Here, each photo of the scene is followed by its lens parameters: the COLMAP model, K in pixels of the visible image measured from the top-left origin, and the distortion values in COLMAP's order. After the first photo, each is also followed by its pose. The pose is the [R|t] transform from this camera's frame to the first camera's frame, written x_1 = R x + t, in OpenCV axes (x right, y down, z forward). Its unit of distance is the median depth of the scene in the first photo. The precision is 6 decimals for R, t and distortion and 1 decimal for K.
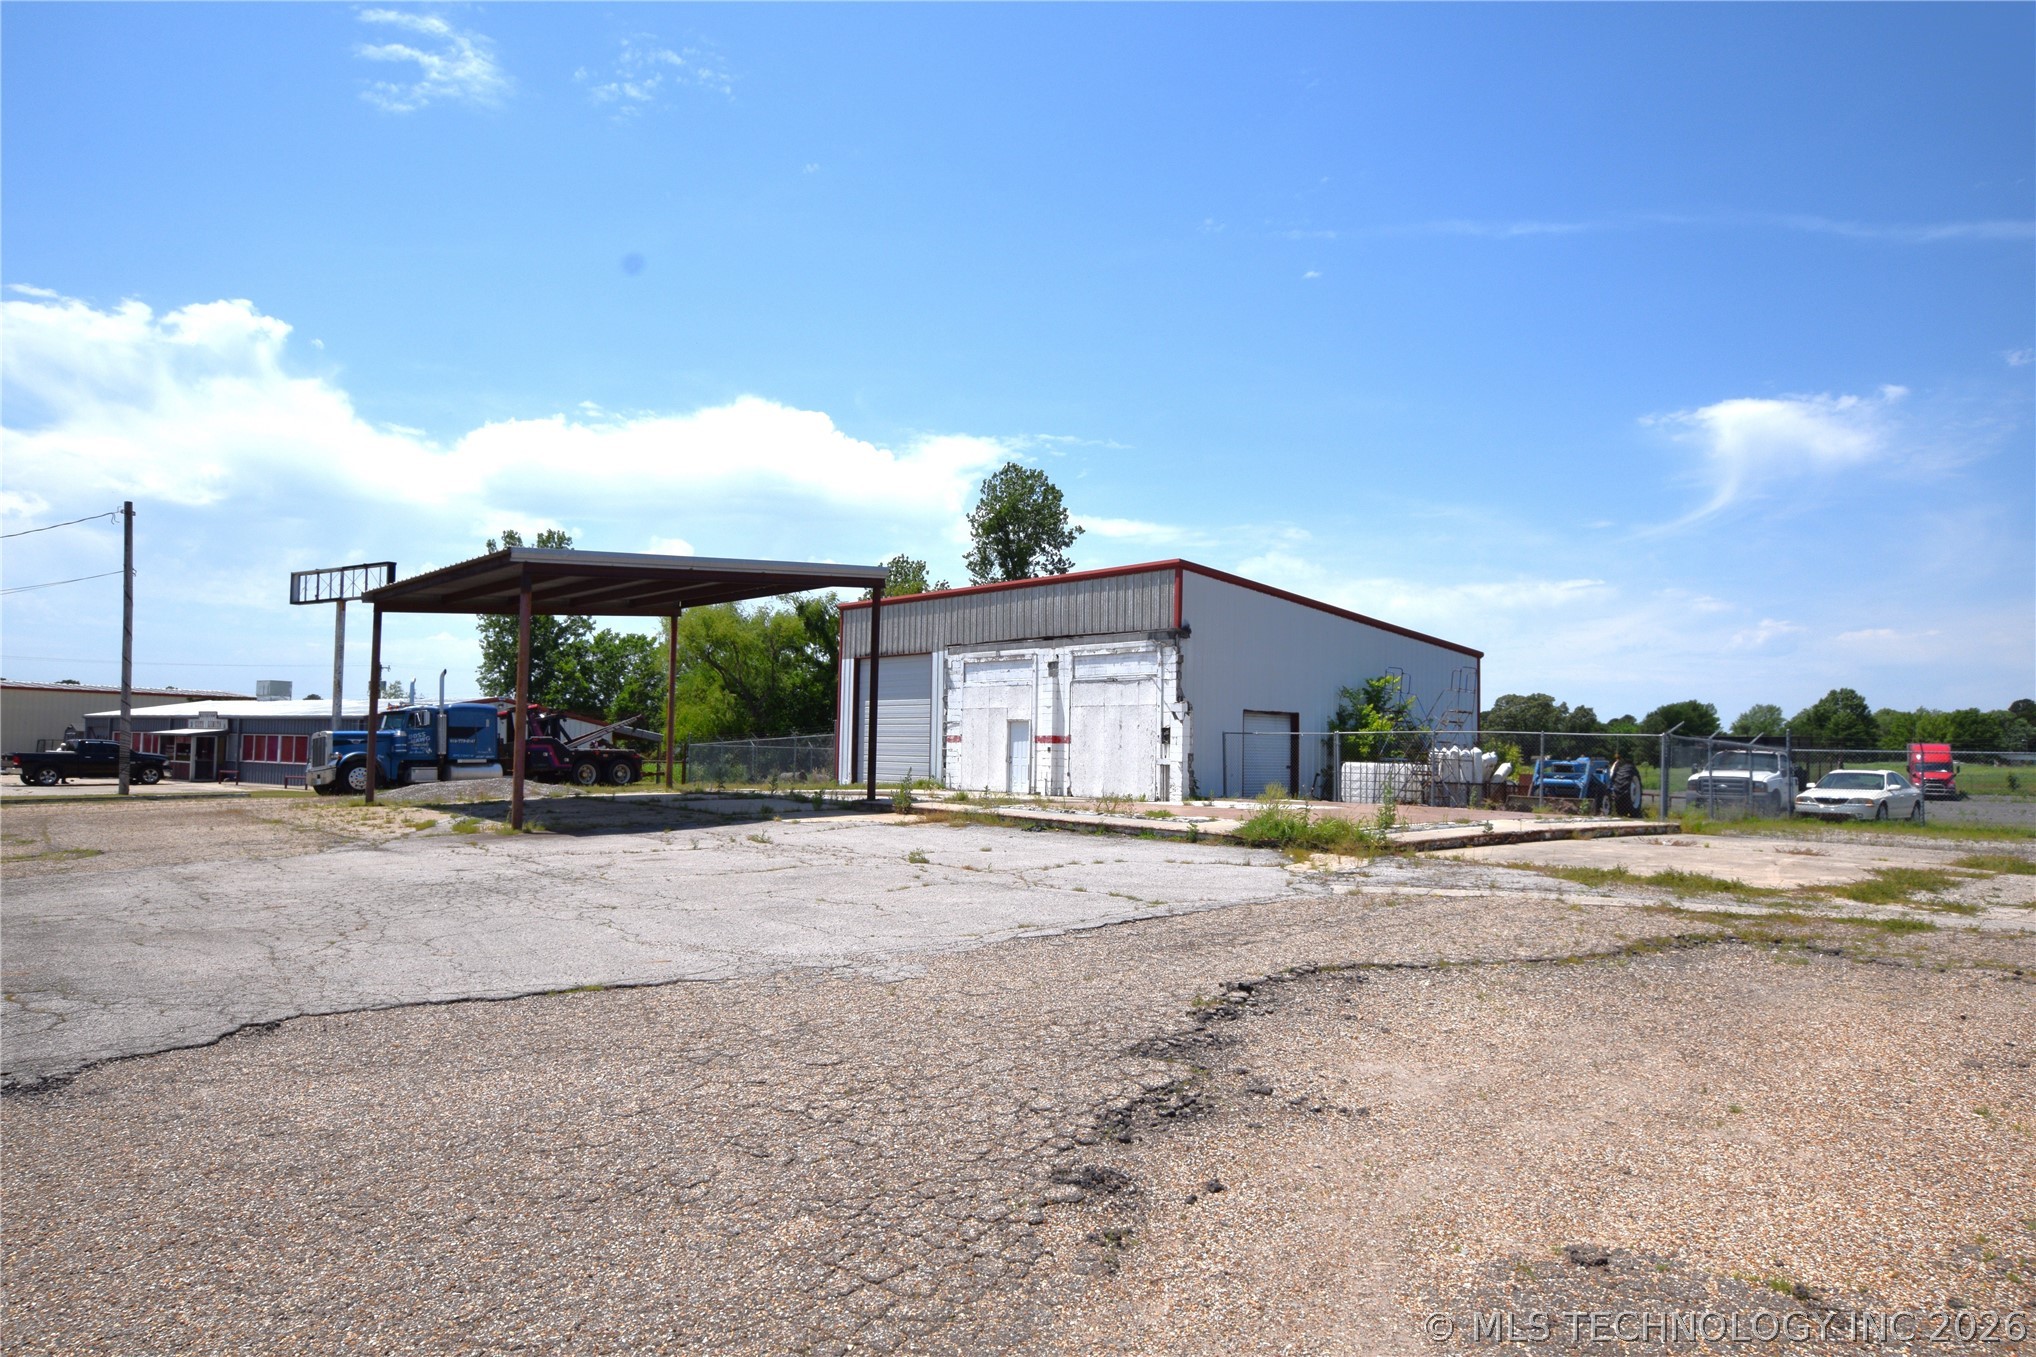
lens RADIAL K [[1229.7, 0, 1005.5], [0, 1229.7, 662.1], [0, 0, 1]] dist [0.015334, -0.001384]
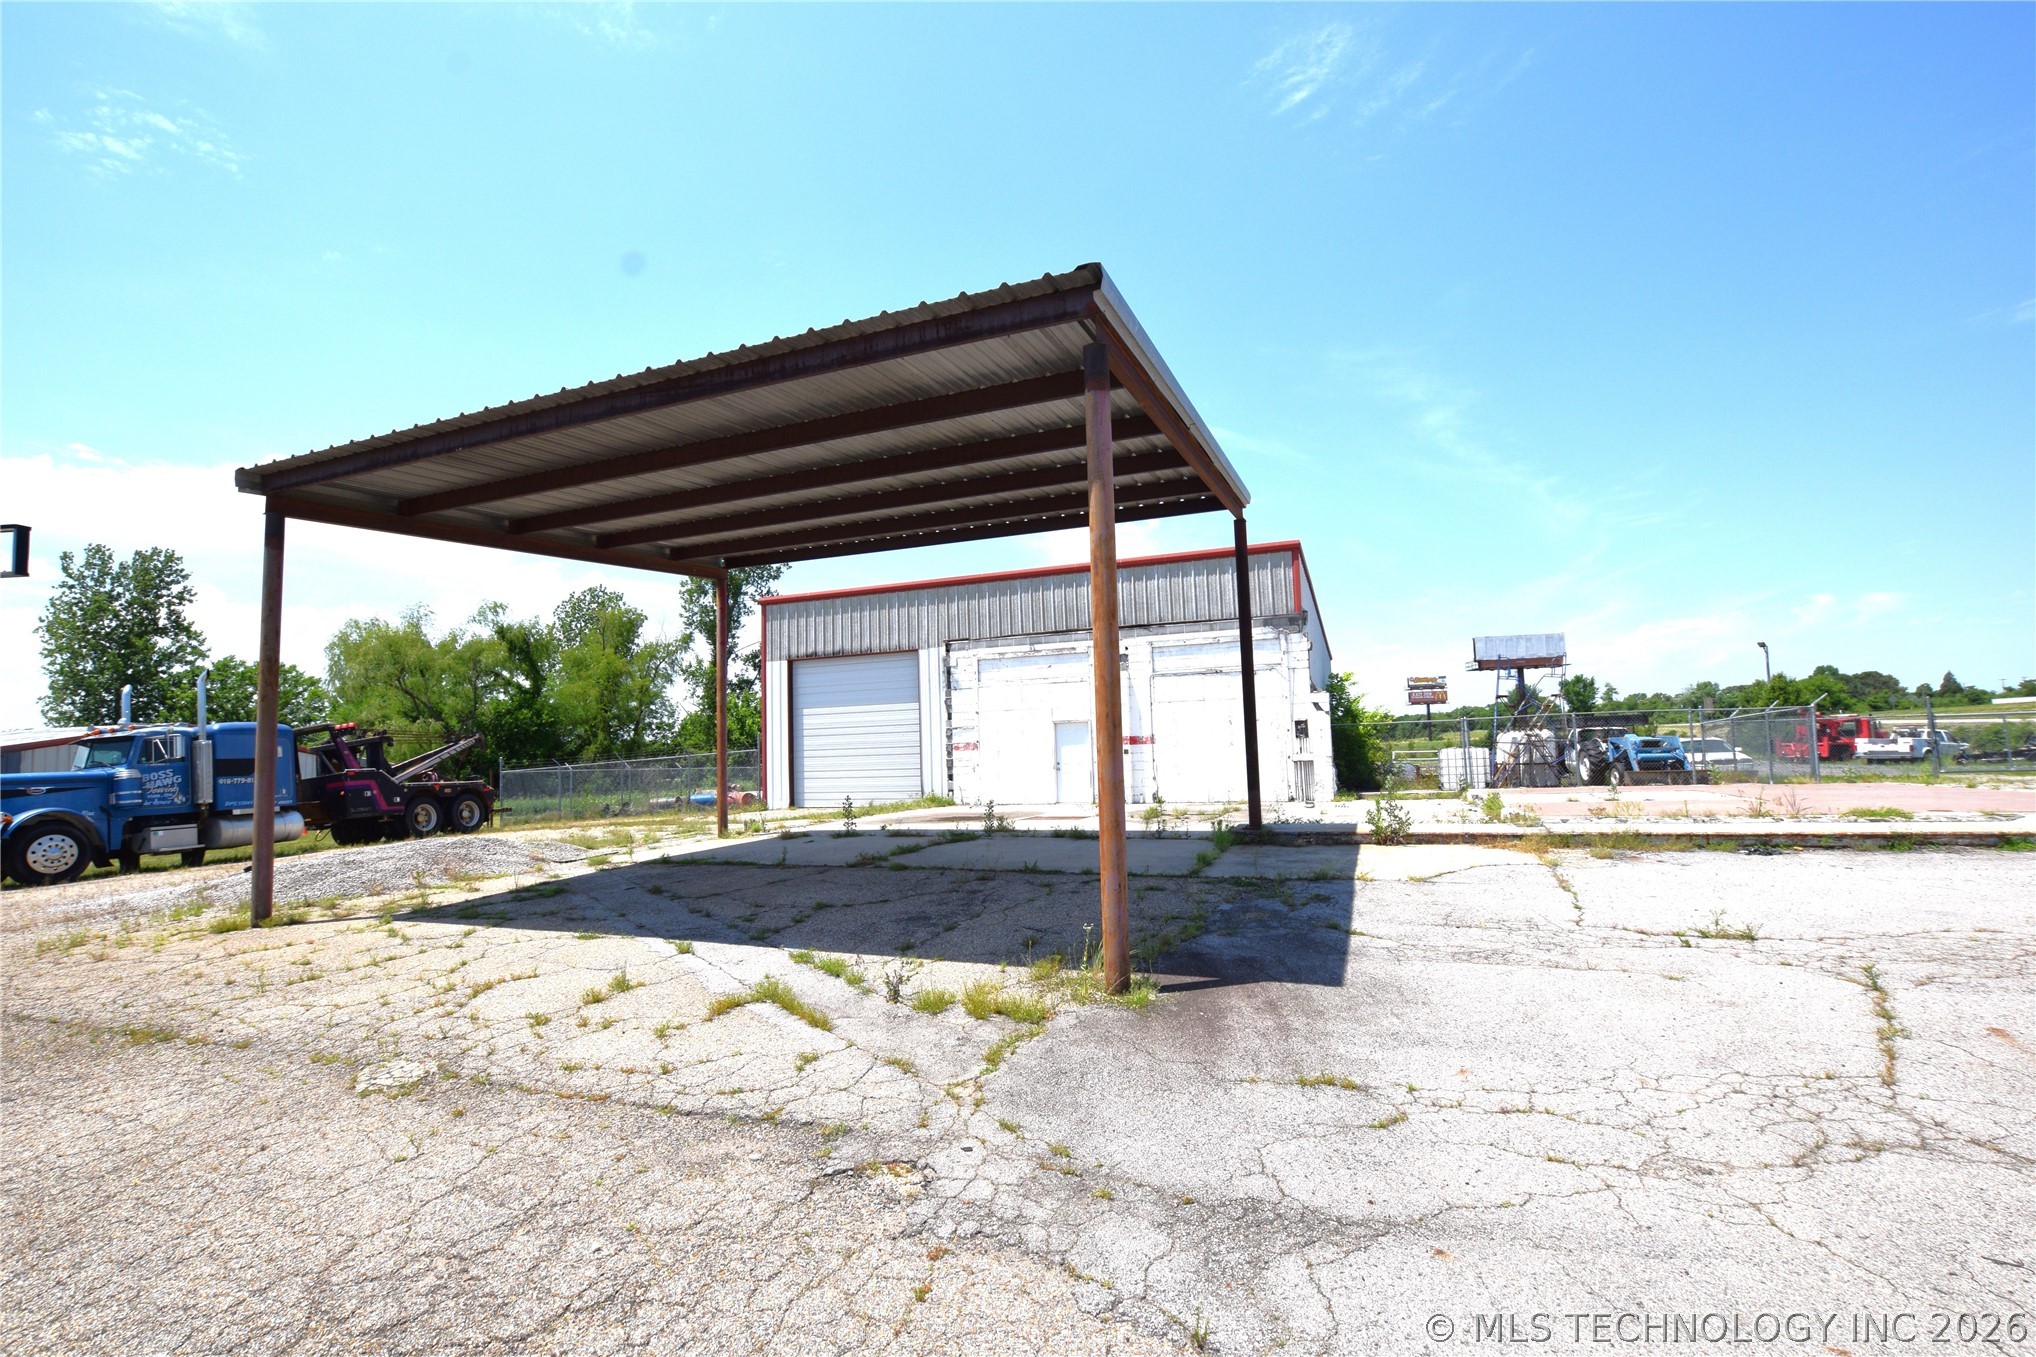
lens RADIAL K [[910.3, 0, 1021.3], [0, 910.3, 721.9], [0, 0, 1]] dist [-0.000940, -0.000120]
pose [[0.892944, -0.027993, 0.449296, -0.295555], [0.014477, 0.999334, 0.033490, 0.023298], [-0.449934, -0.023401, 0.892755, 0.395423]]
